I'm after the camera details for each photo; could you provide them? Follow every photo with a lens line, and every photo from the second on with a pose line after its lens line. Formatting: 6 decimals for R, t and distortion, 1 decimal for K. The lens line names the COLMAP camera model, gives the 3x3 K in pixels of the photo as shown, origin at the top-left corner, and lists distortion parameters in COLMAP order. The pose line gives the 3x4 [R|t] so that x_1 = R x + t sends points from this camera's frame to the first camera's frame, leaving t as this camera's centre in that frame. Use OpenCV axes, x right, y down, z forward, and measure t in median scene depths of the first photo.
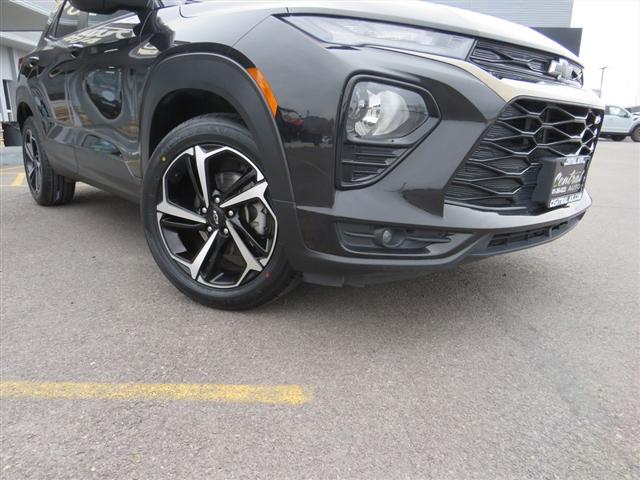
lens RADIAL K [[482.0, 0, 337.6], [0, 482.0, 241.8], [0, 0, 1]] dist [-0.021083, -0.003751]
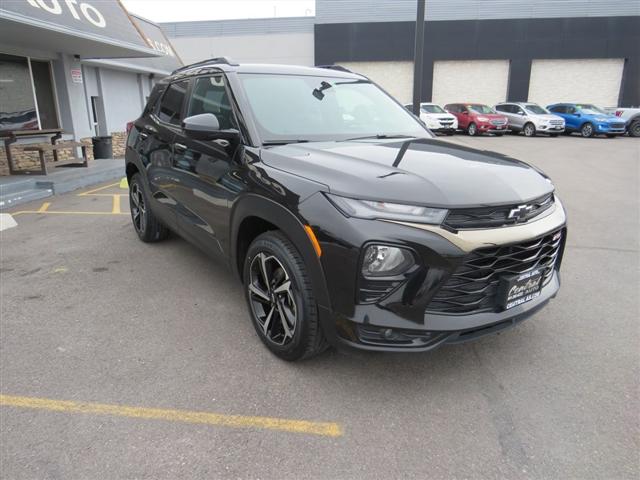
lens RADIAL K [[455.0, 0, 320.0], [0, 455.0, 240.0], [0, 0, 1]] dist [-0.022822, -0.001988]
pose [[0.988815, 0.004725, -0.149071, 0.088452], [-0.007455, 0.999815, -0.017758, -0.291754], [0.148959, 0.018671, 0.988667, -0.540539]]
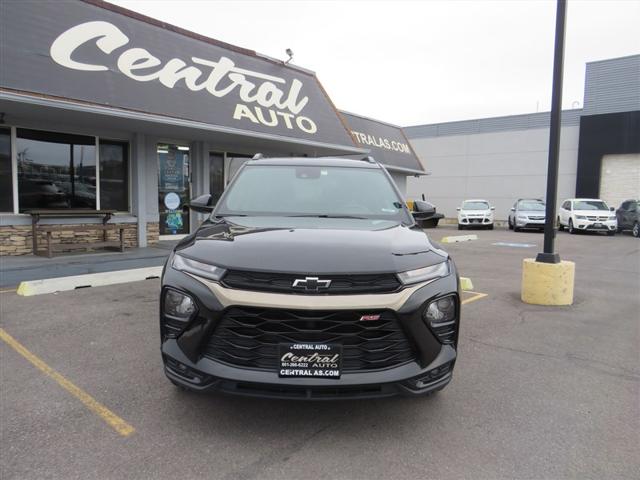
lens RADIAL K [[455.0, 0, 320.0], [0, 455.0, 240.0], [0, 0, 1]] dist [-0.022822, -0.001988]
pose [[0.735991, 0.041025, -0.675747, 1.713914], [-0.193792, 0.969160, -0.152230, -0.332270], [0.648662, 0.242995, 0.721243, -0.075975]]
